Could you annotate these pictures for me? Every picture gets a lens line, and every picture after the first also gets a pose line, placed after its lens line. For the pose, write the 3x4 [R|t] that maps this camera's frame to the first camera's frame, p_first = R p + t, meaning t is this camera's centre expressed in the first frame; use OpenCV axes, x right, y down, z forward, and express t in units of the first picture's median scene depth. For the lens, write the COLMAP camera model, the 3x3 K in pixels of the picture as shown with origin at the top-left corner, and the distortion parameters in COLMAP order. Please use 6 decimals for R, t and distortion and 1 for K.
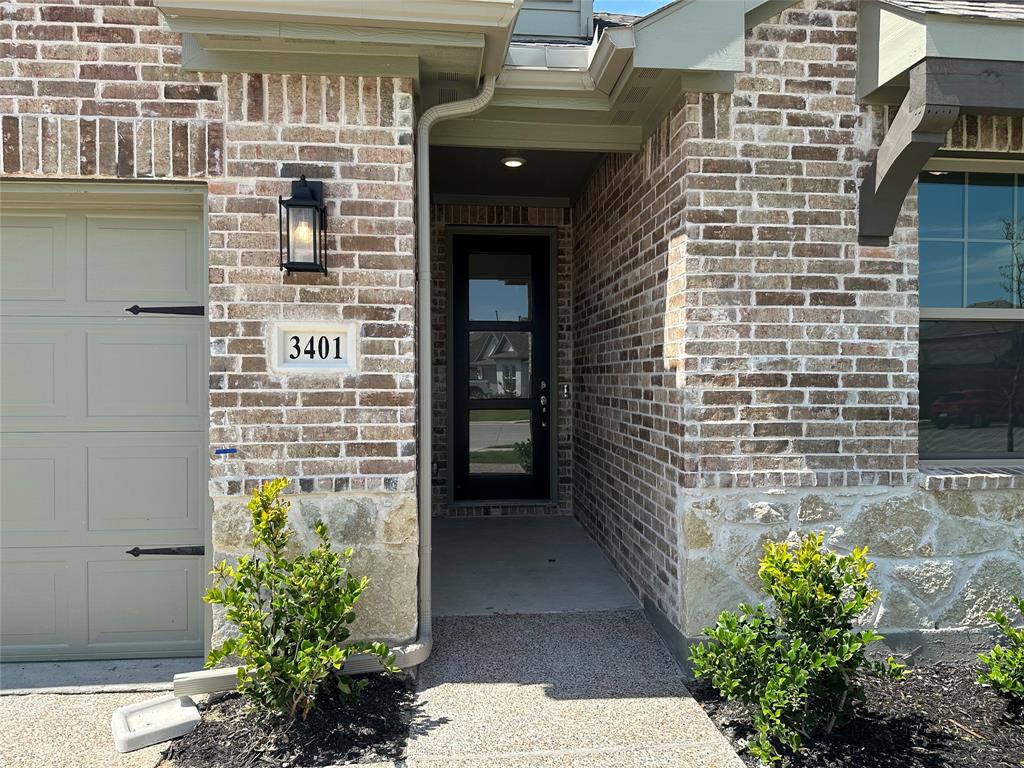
lens RADIAL K [[725.9, 0, 515.3], [0, 725.9, 382.4], [0, 0, 1]] dist [0.063582, -0.025314]
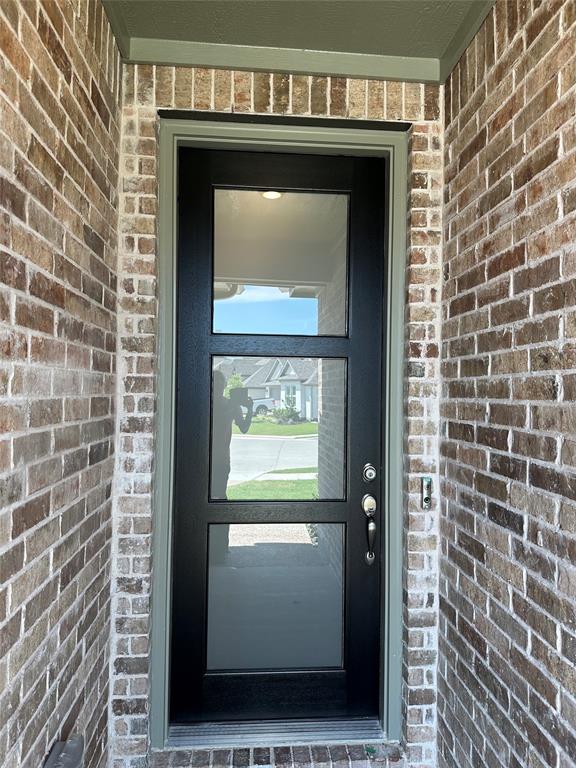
lens RADIAL K [[544.4, 0, 287.5], [0, 544.4, 381.0], [0, 0, 1]] dist [0.063582, -0.025314]
pose [[0.999770, 0.015969, -0.014334, -0.010178], [-0.016382, 0.999440, -0.029170, -0.045299], [0.013860, 0.029398, 0.999472, 0.663778]]
